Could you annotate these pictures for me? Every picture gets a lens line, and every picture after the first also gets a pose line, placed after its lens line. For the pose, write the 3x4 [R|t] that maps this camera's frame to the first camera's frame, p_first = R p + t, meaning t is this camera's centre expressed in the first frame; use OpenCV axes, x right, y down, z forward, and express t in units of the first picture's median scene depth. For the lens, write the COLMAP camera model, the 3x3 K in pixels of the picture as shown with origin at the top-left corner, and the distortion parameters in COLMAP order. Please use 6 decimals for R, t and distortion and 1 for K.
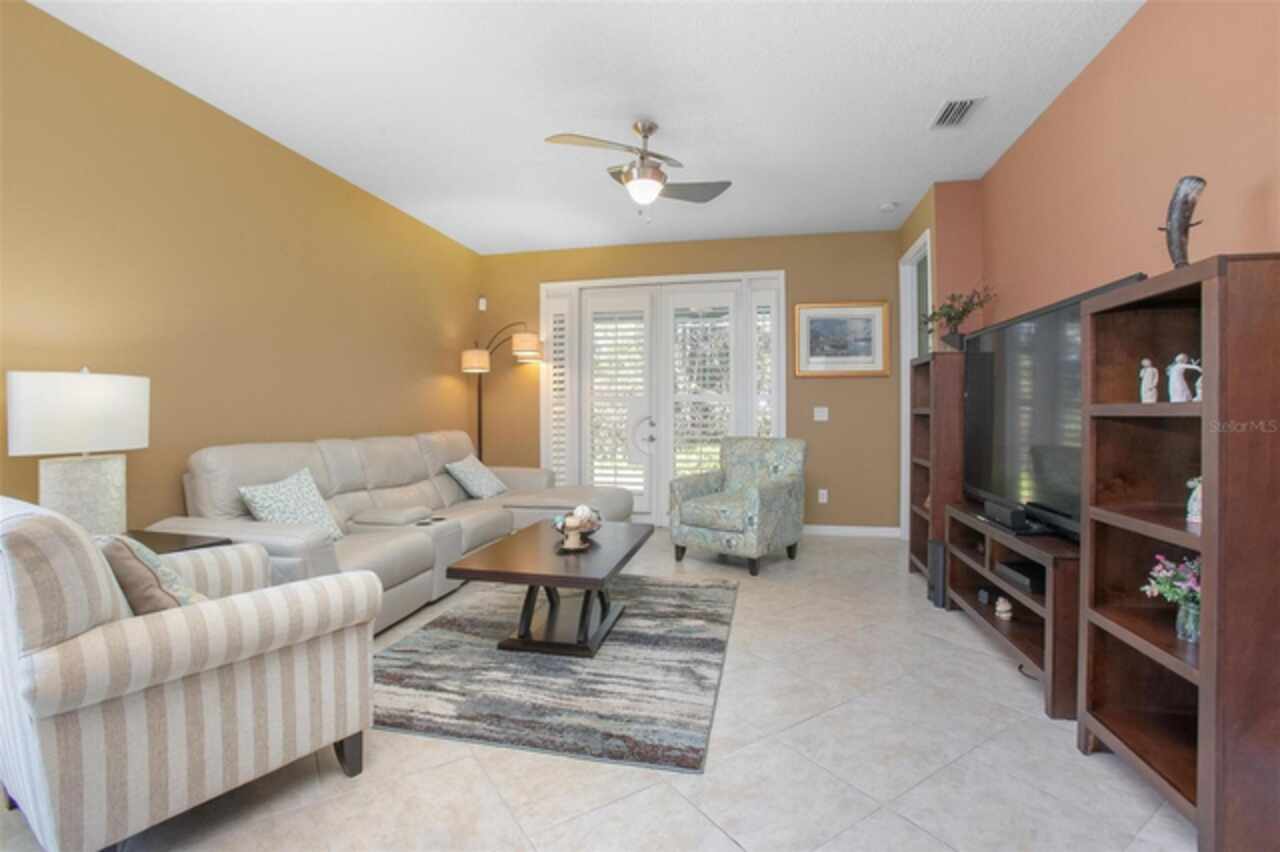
lens RADIAL K [[581.9, 0, 639.2], [0, 581.9, 413.7], [0, 0, 1]] dist [-0.054332, 0.003989]
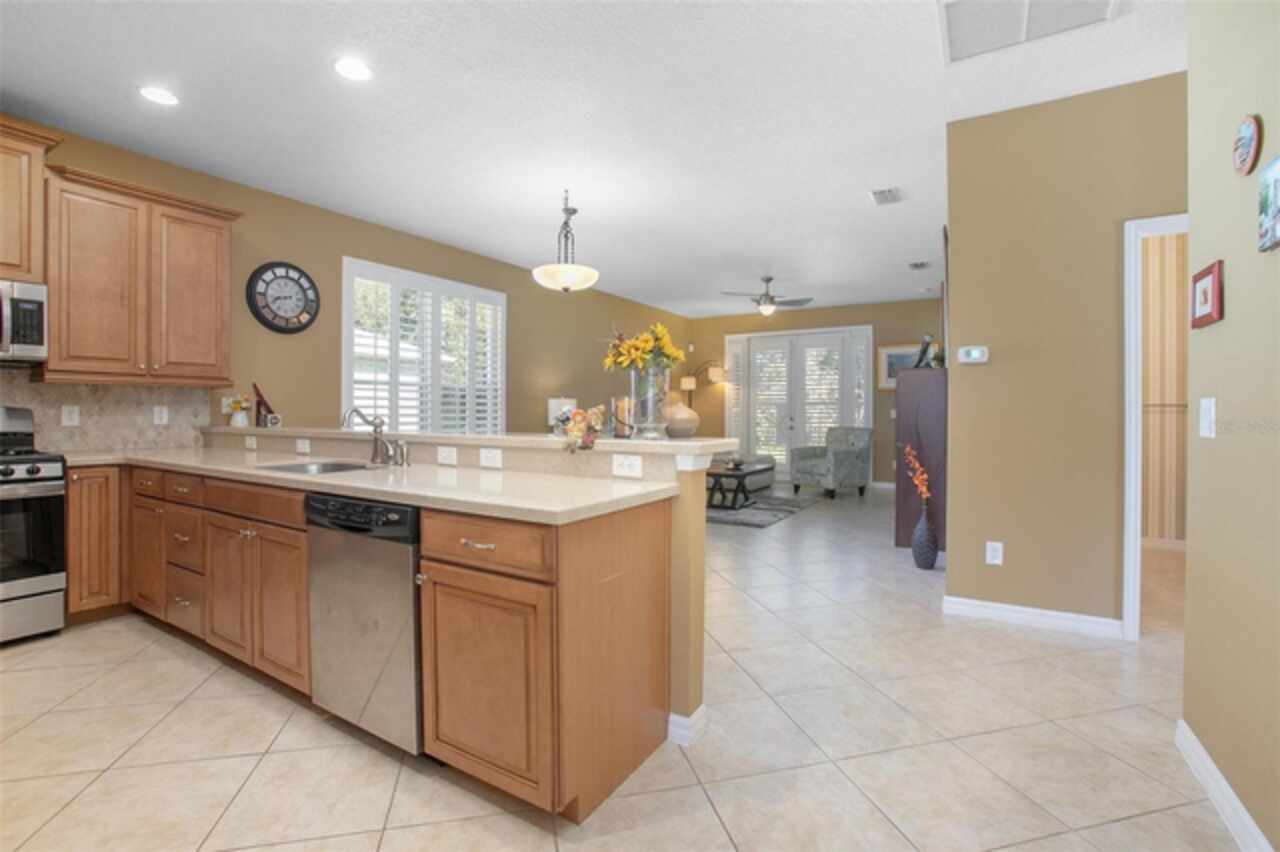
lens RADIAL K [[581.9, 0, 639.4], [0, 581.9, 419.9], [0, 0, 1]] dist [-0.054332, 0.003989]
pose [[0.942535, 0.006064, -0.334053, 0.213585], [-0.001941, 0.999918, 0.012675, -0.001051], [0.334102, -0.011298, 0.942469, -0.901707]]
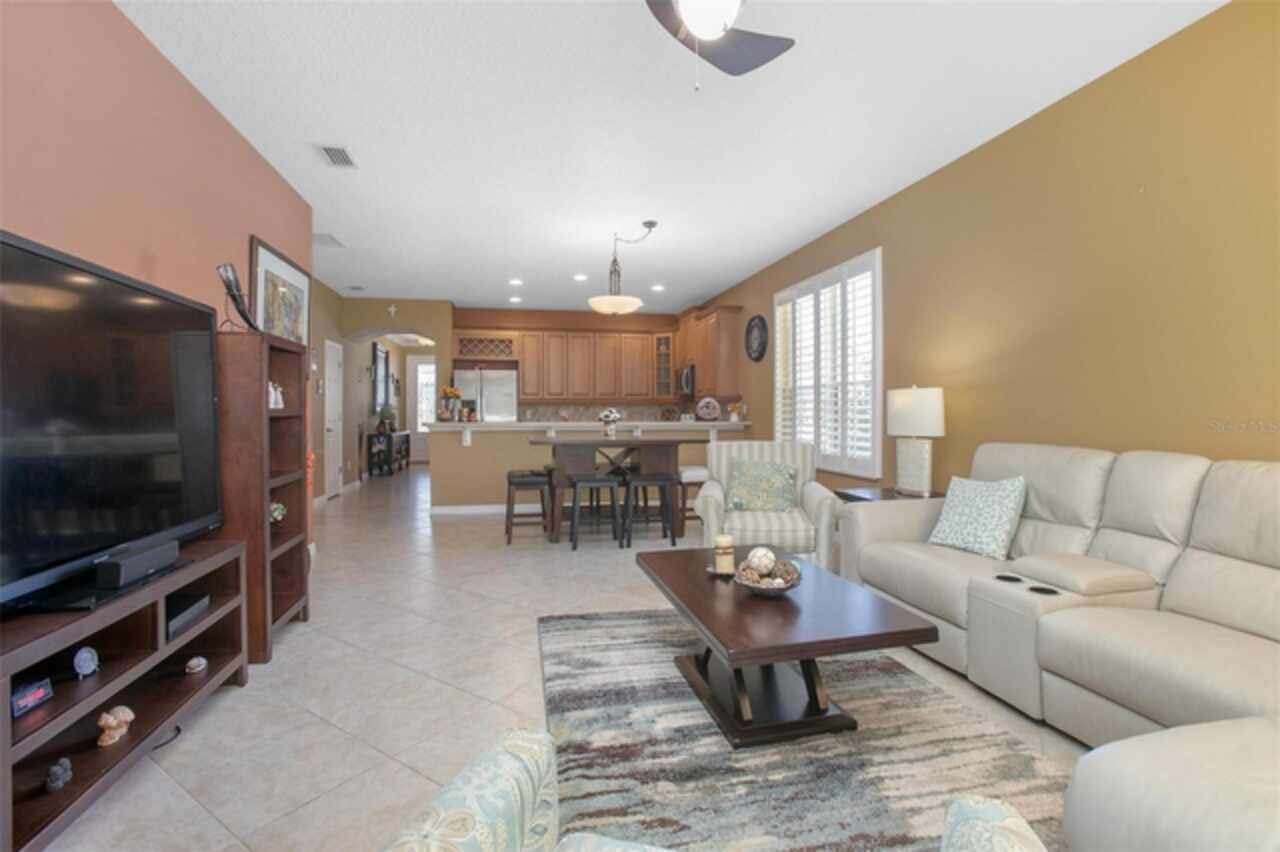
lens RADIAL K [[581.9, 0, 638.1], [0, 581.9, 417.2], [0, 0, 1]] dist [-0.054332, 0.003989]
pose [[-0.919703, 0.003677, -0.392597, 0.213405], [-0.000860, 0.999935, 0.011381, -0.002353], [0.392613, 0.010805, -0.919640, 1.107439]]
